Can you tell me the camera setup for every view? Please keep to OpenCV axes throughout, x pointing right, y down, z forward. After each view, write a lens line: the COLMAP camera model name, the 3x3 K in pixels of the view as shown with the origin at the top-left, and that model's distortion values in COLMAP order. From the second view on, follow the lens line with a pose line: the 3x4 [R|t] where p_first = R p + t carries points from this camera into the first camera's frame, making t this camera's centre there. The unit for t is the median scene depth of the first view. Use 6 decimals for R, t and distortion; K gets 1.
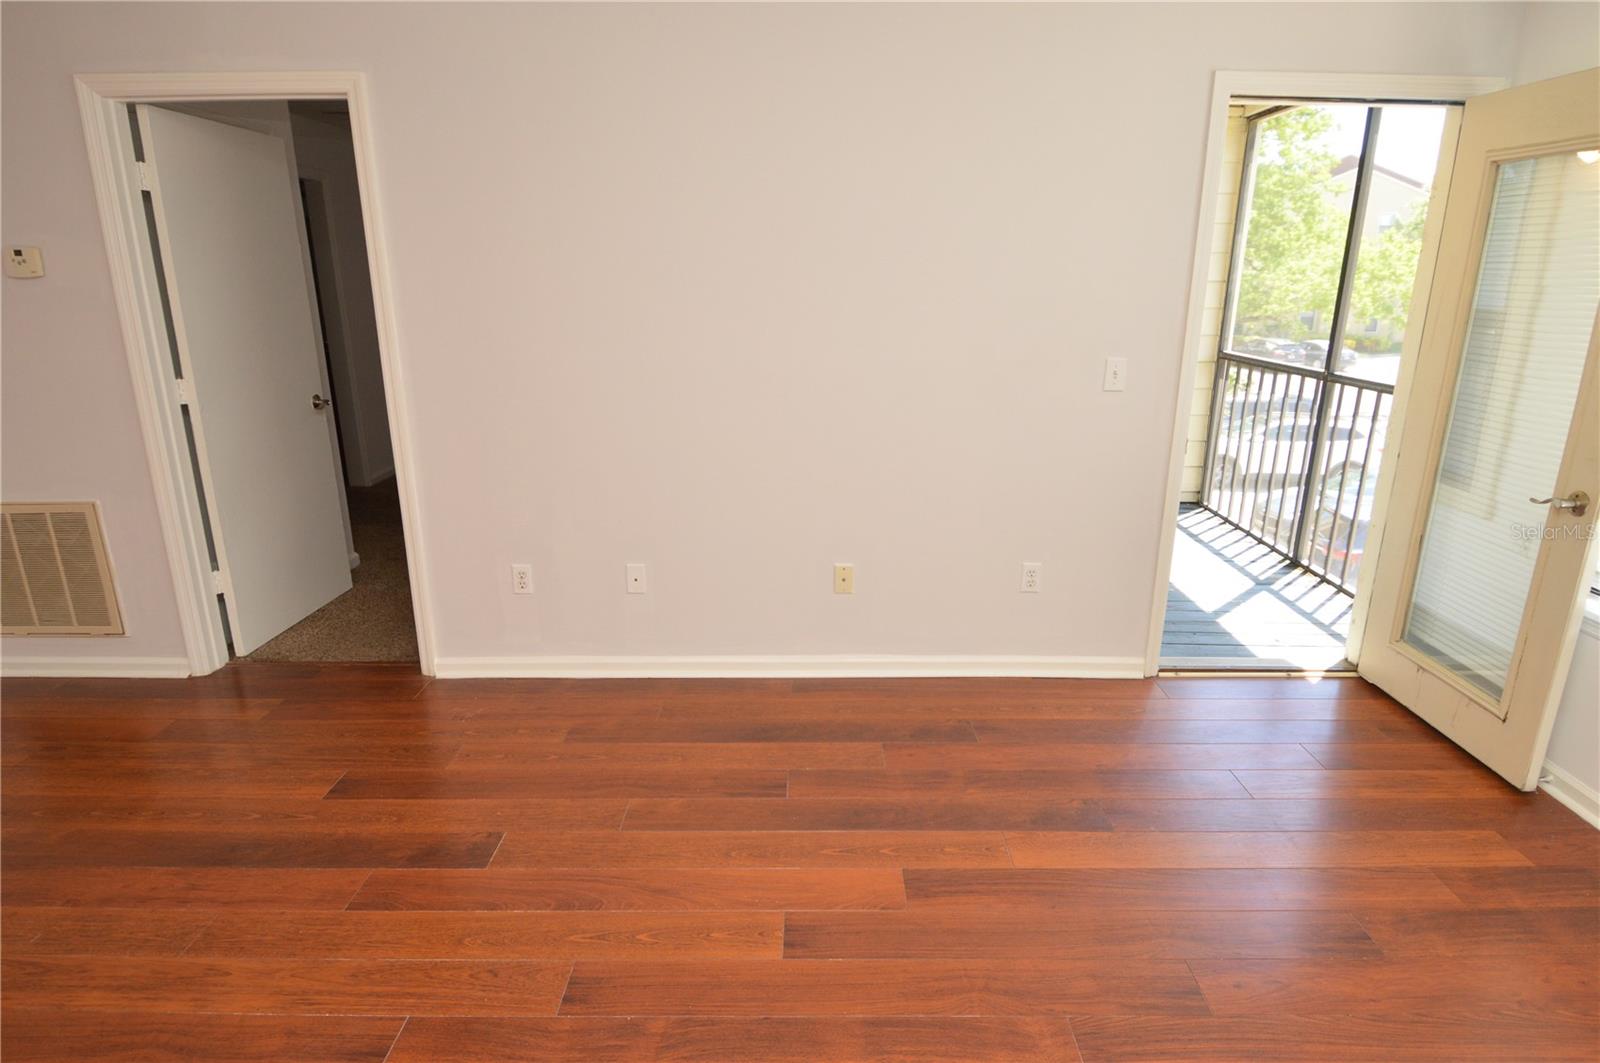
lens RADIAL K [[862.2, 0, 808.3], [0, 862.2, 524.8], [0, 0, 1]] dist [0.018975, -0.030428]
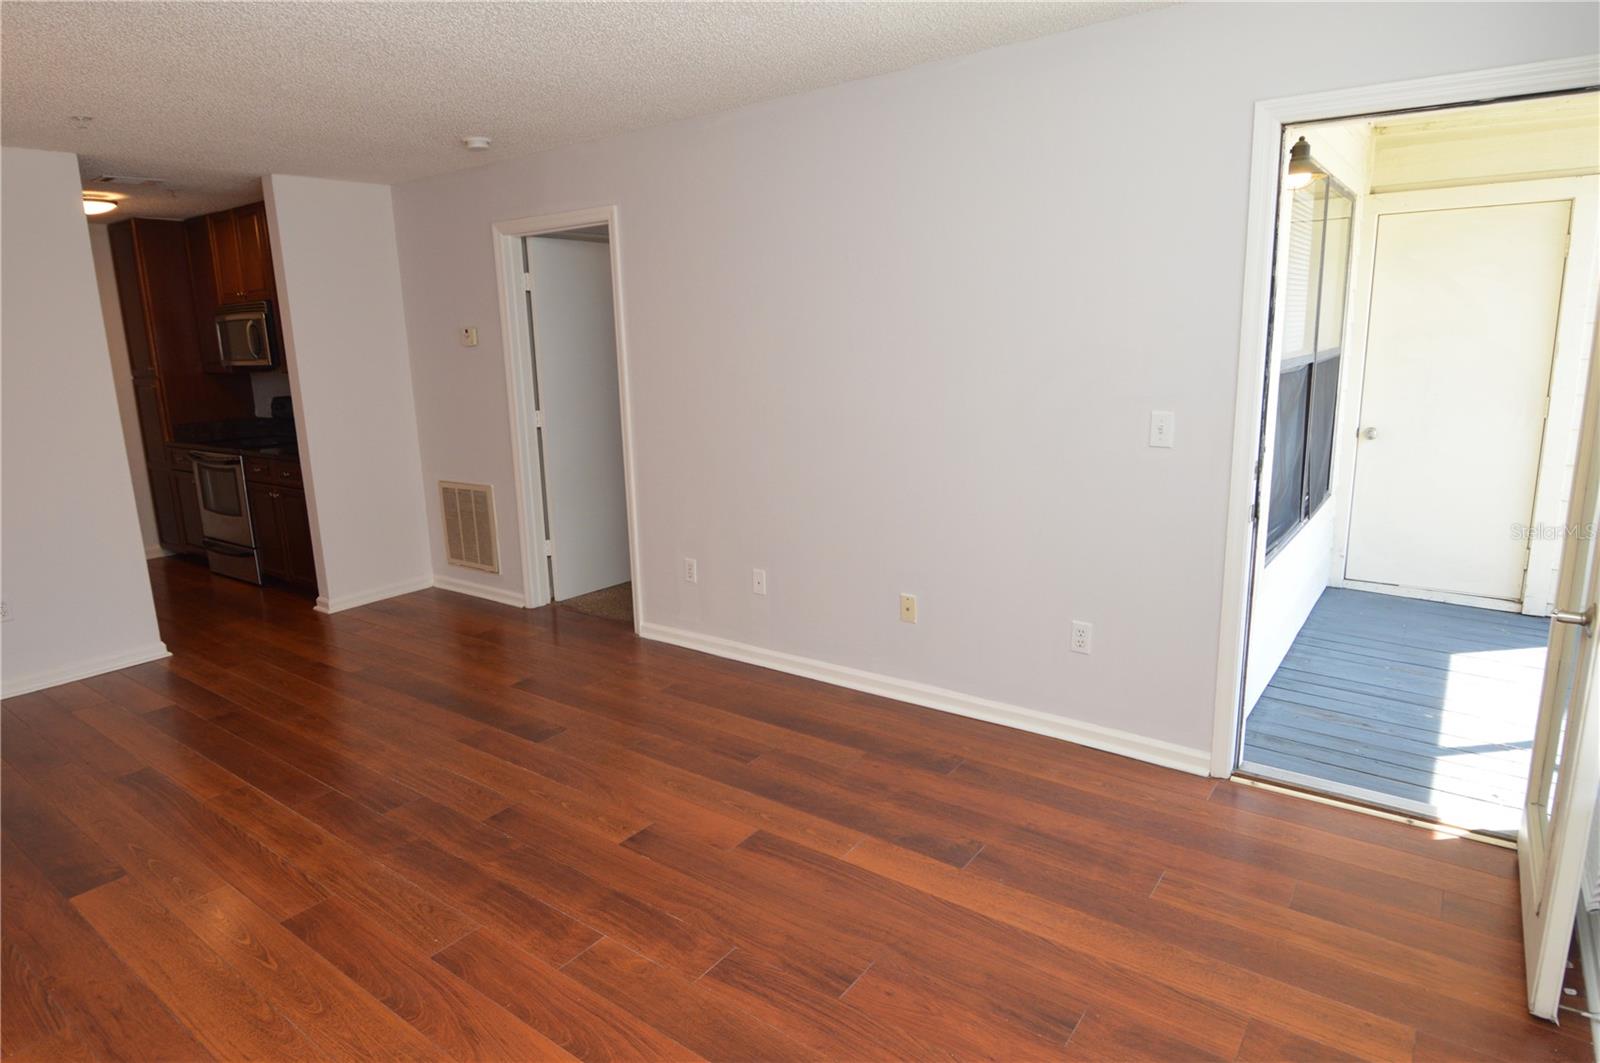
lens RADIAL K [[908.1, 0, 782.4], [0, 908.1, 522.0], [0, 0, 1]] dist [0.022678, -0.034216]
pose [[0.796253, 0.097451, -0.597064, 0.675013], [-0.139224, 0.989968, -0.024091, 0.005653], [0.588726, 0.102309, 0.801832, -0.019690]]
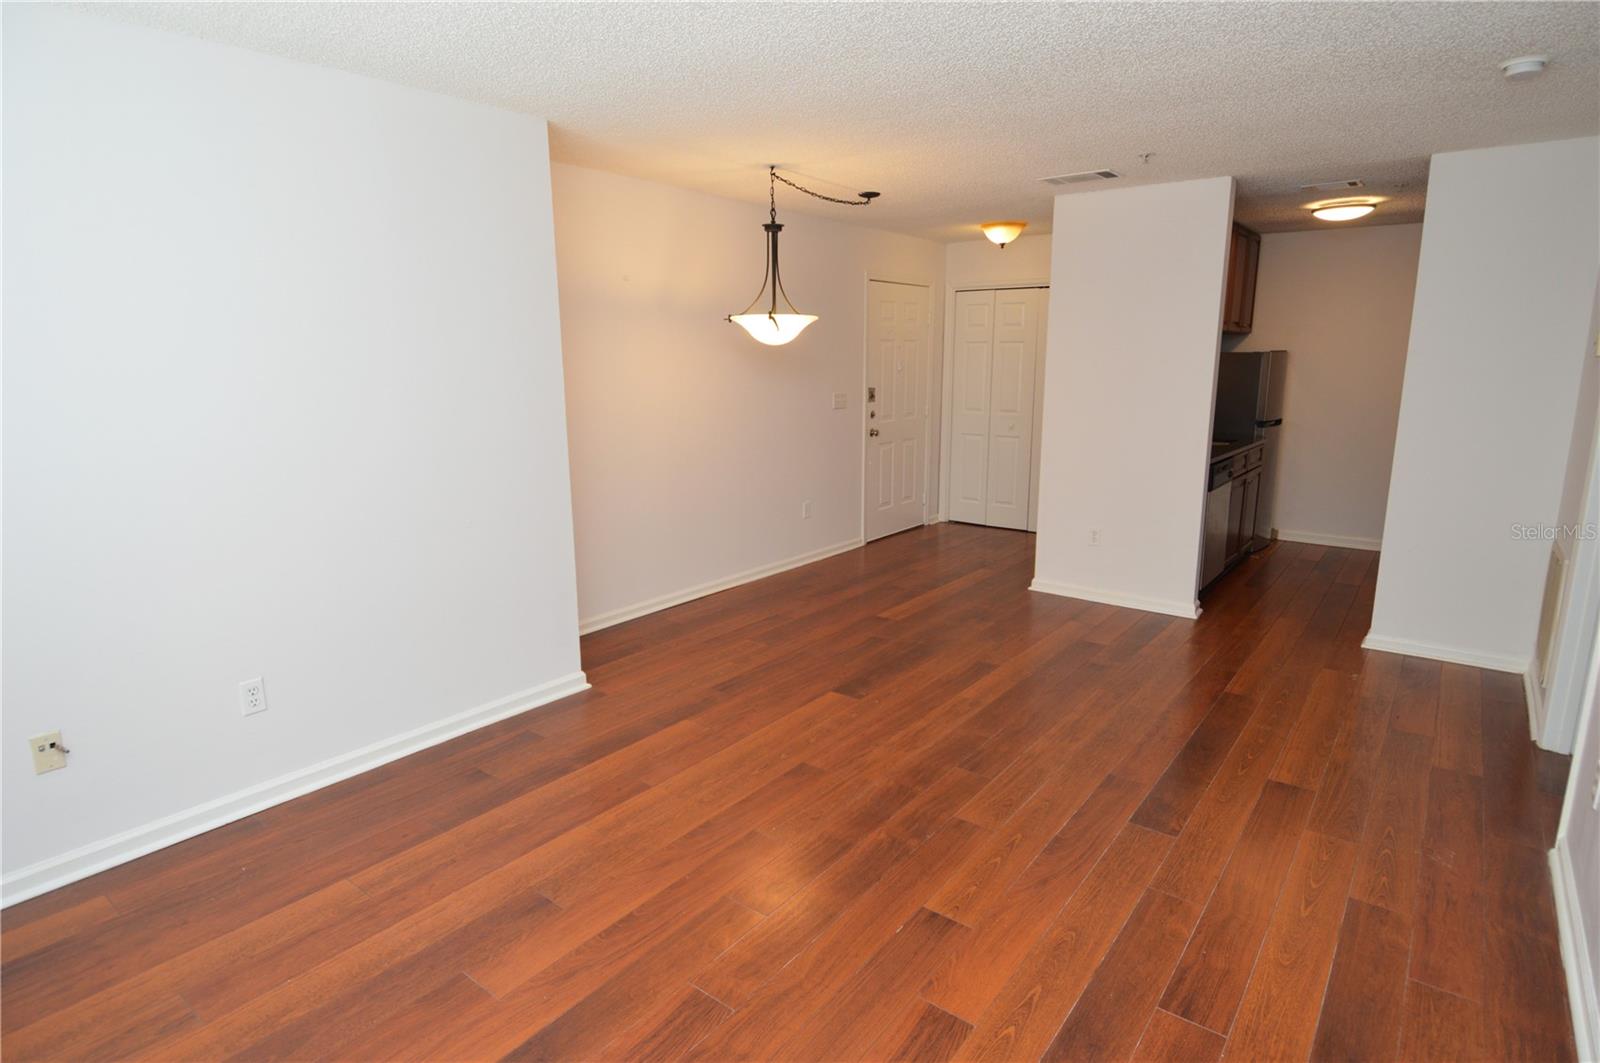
lens RADIAL K [[848.5, 0, 809.8], [0, 848.5, 523.5], [0, 0, 1]] dist [0.023617, -0.033772]
pose [[-0.605930, 0.158004, -0.779669, 0.644707], [-0.220687, 0.908224, 0.355566, -0.267737], [0.764294, 0.387511, -0.515450, 0.903213]]
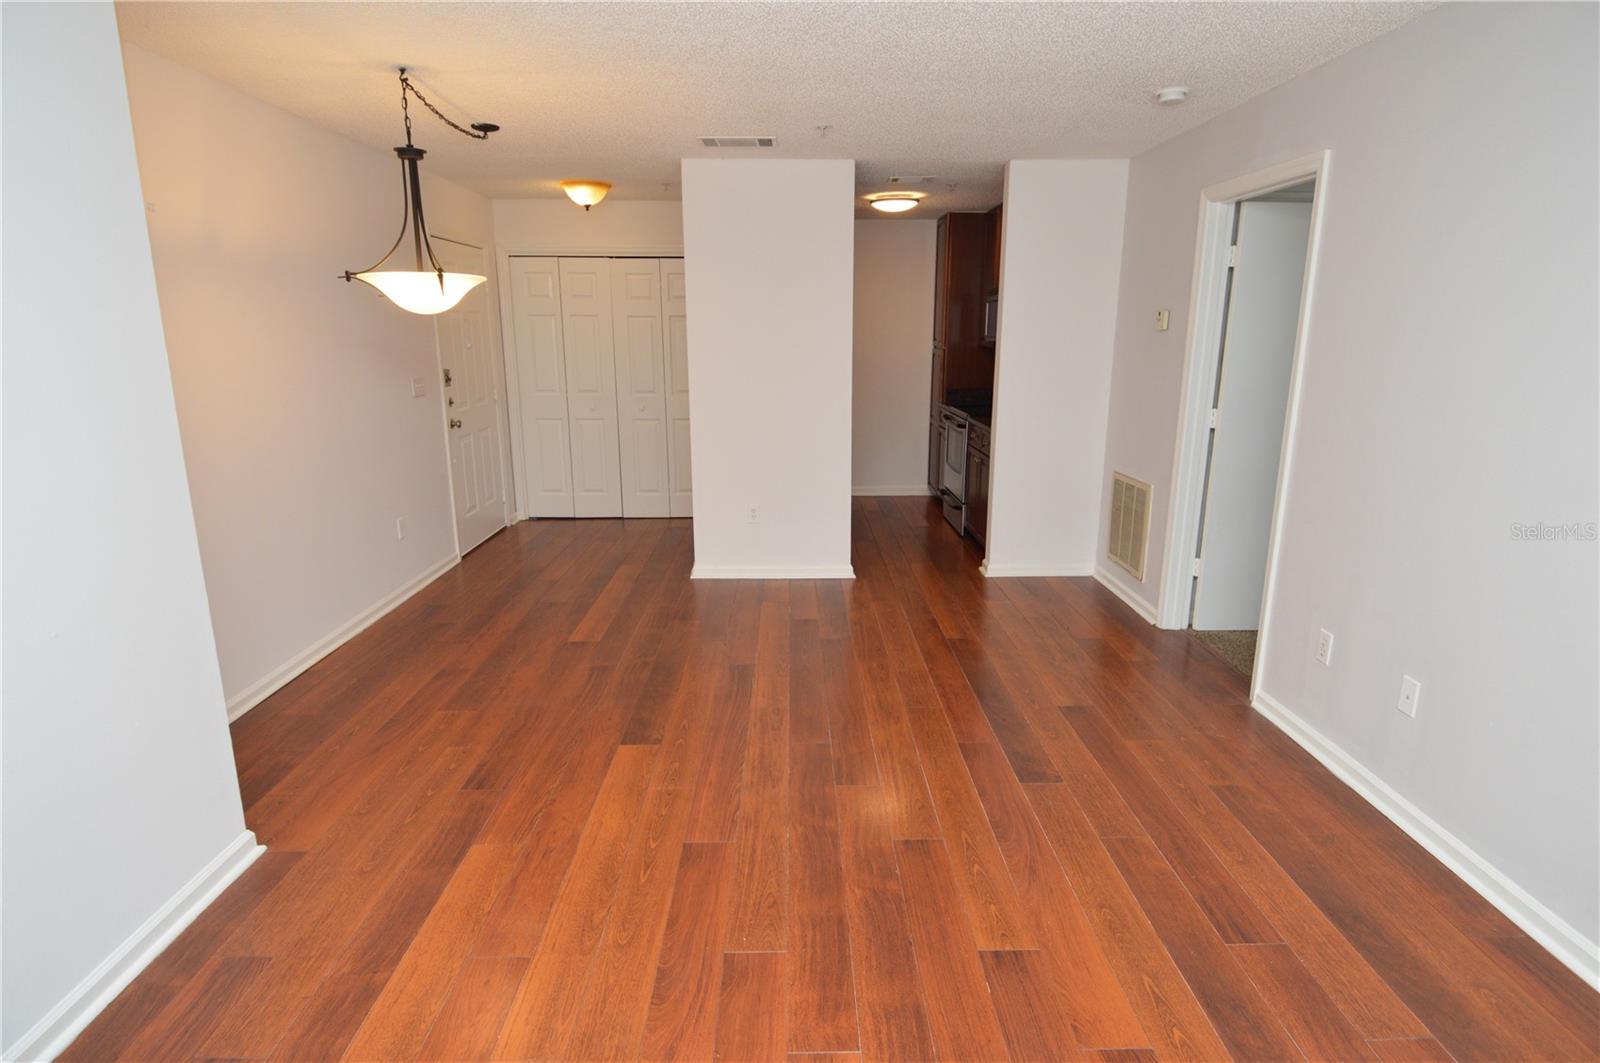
lens RADIAL K [[848.5, 0, 809.8], [0, 848.5, 523.5], [0, 0, 1]] dist [0.023617, -0.033772]
pose [[0.023082, 0.223689, -0.974387, 0.623421], [-0.280947, 0.936821, 0.208410, -0.115673], [0.959446, 0.268941, 0.084469, 0.394035]]
